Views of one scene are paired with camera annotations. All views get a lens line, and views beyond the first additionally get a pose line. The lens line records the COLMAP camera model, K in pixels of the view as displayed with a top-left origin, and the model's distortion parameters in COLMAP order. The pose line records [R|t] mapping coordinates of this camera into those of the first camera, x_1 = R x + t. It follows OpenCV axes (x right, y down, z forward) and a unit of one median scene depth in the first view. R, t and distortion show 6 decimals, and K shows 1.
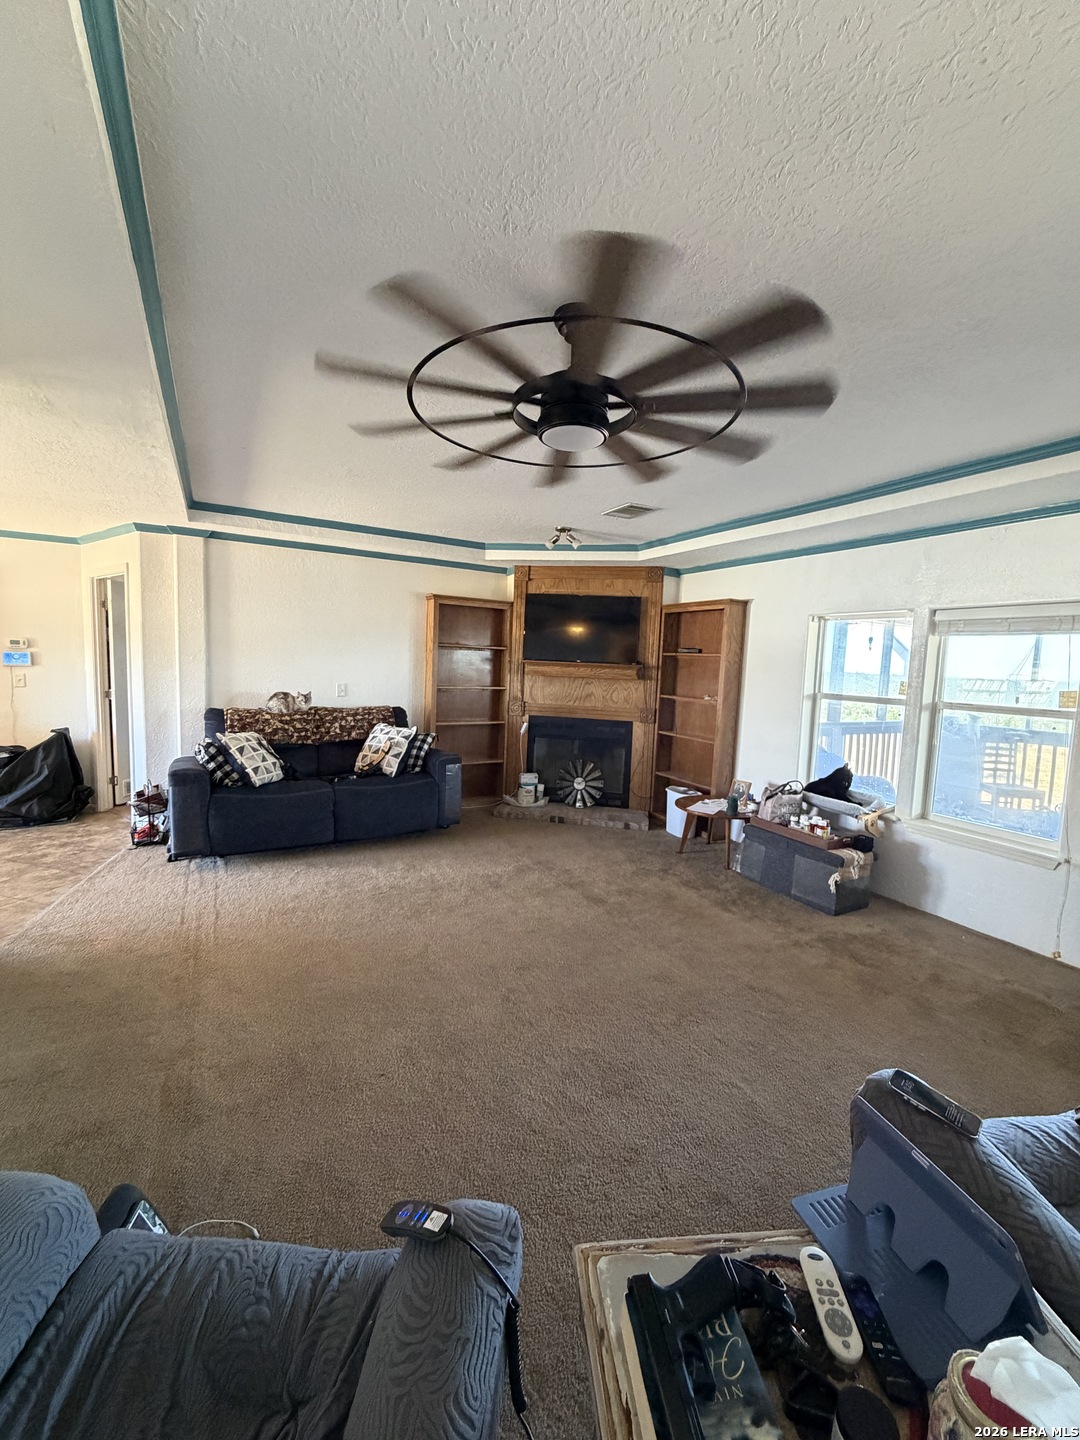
lens RADIAL K [[576.6, 0, 542.3], [0, 576.6, 716.8], [0, 0, 1]] dist [-0.002634, -0.000256]
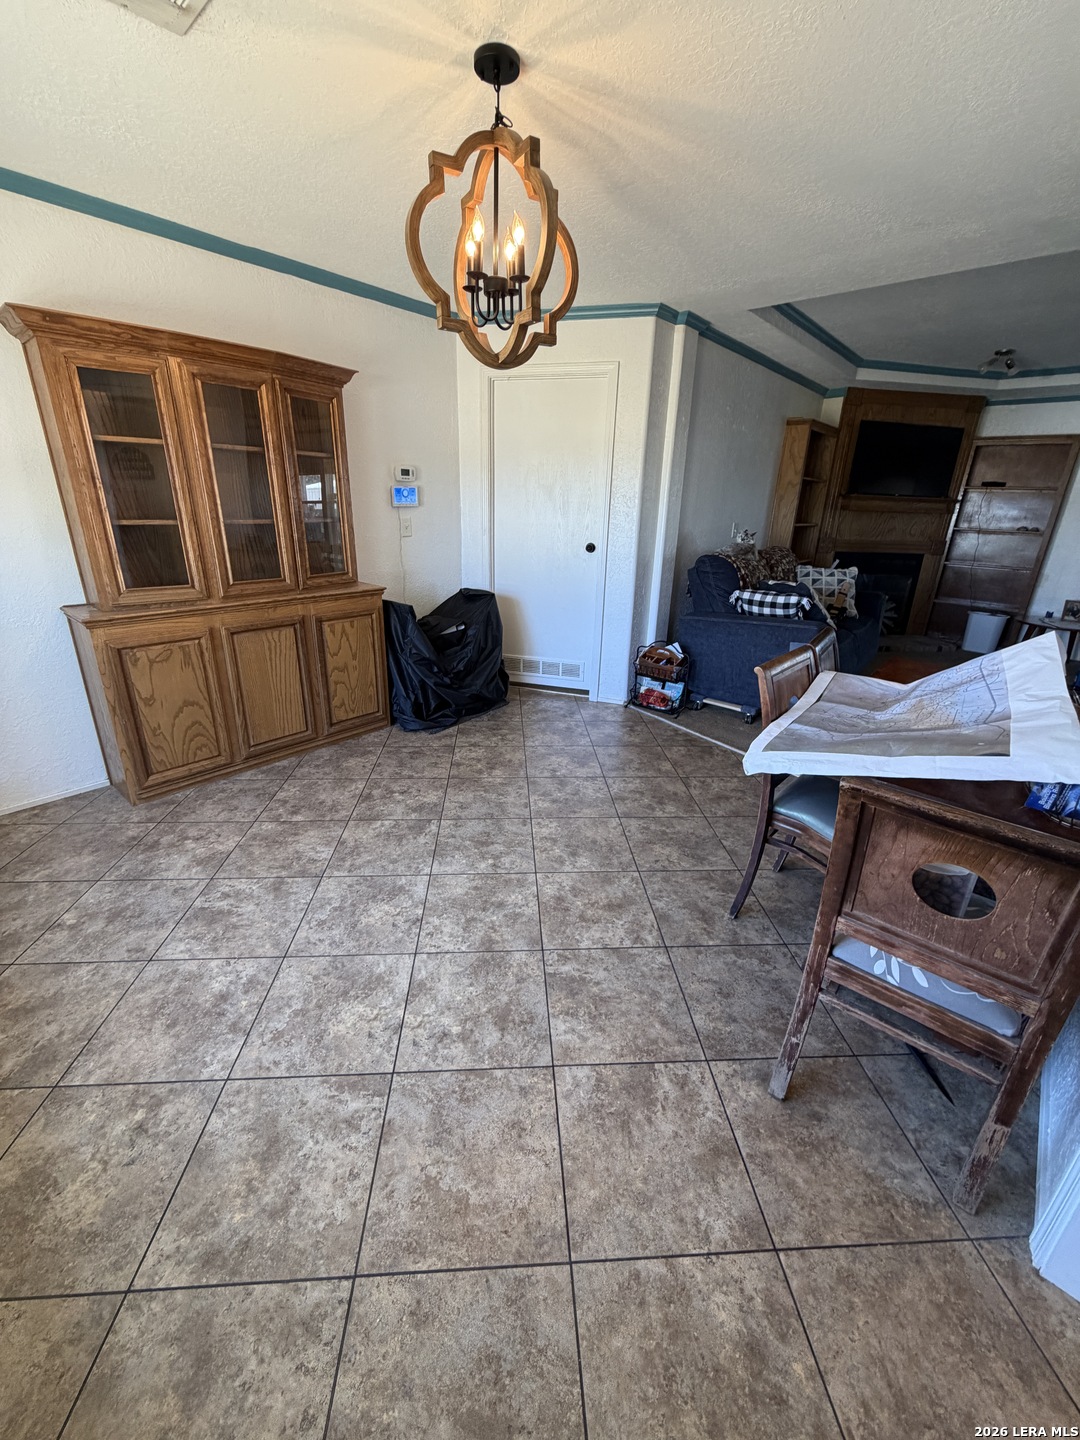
lens RADIAL K [[576.6, 0, 541.0], [0, 576.6, 721.2], [0, 0, 1]] dist [-0.002634, -0.000256]
pose [[0.939432, -0.131128, 0.316658, -1.090345], [0.038603, 0.958520, 0.282400, -0.029089], [-0.340553, -0.253072, 0.905526, 0.218791]]
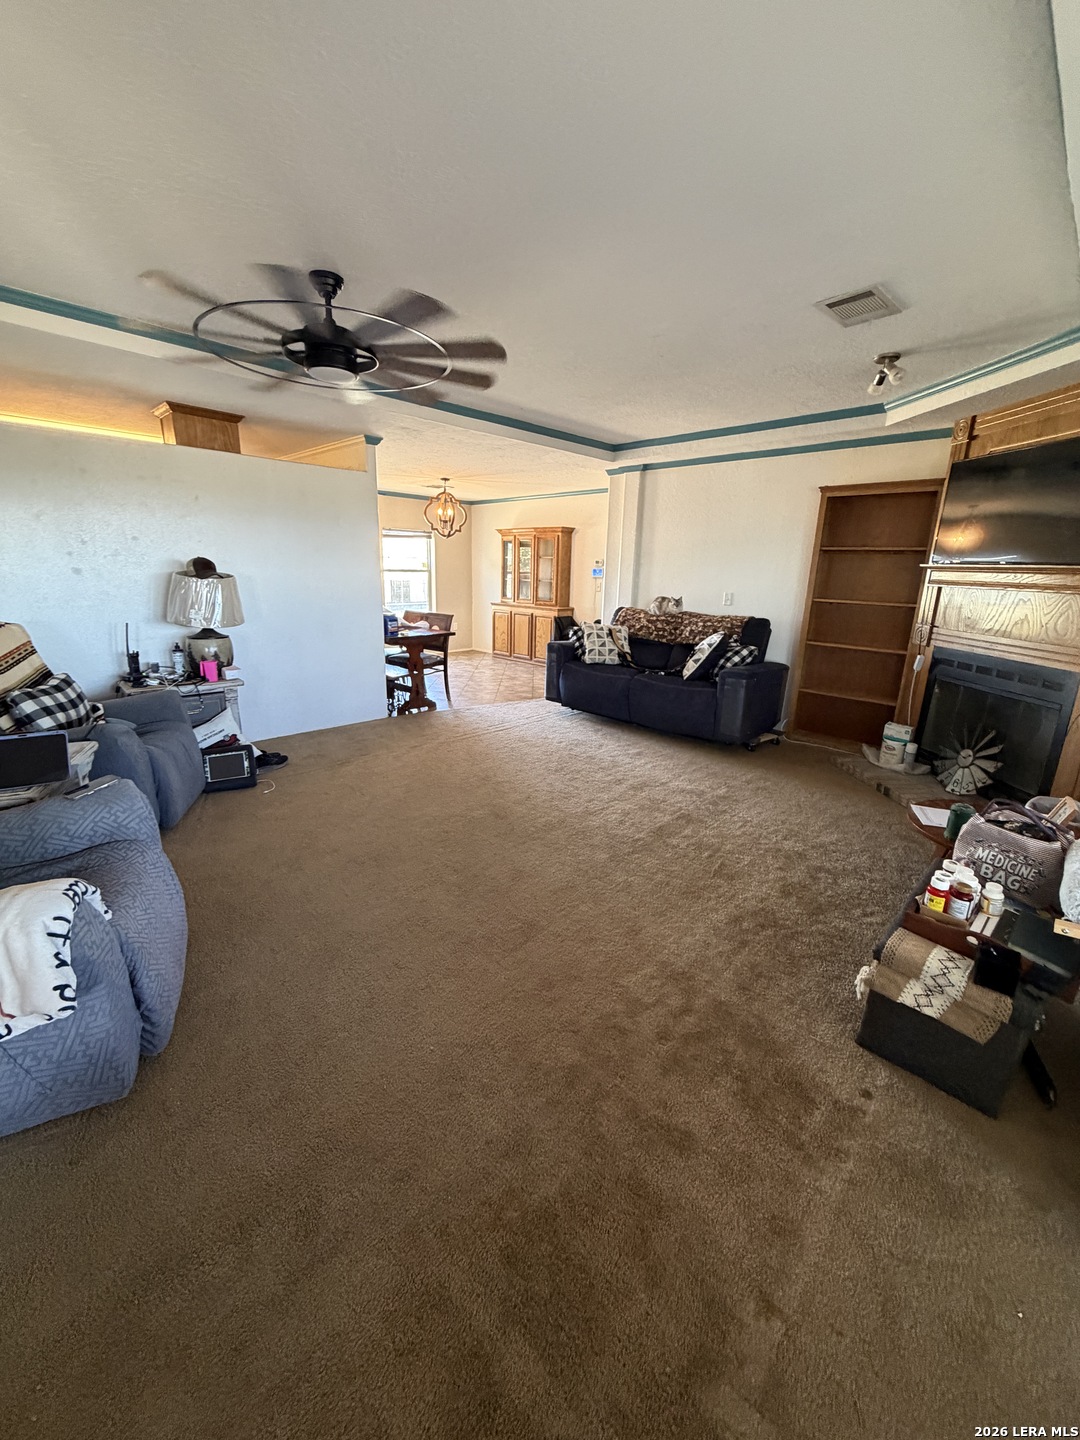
lens RADIAL K [[576.6, 0, 542.8], [0, 576.6, 721.5], [0, 0, 1]] dist [-0.002634, -0.000256]
pose [[0.270440, 0.221359, -0.936943, 0.645101], [-0.105868, 0.974144, 0.199590, -0.003406], [0.956898, 0.045215, 0.286882, 0.437256]]
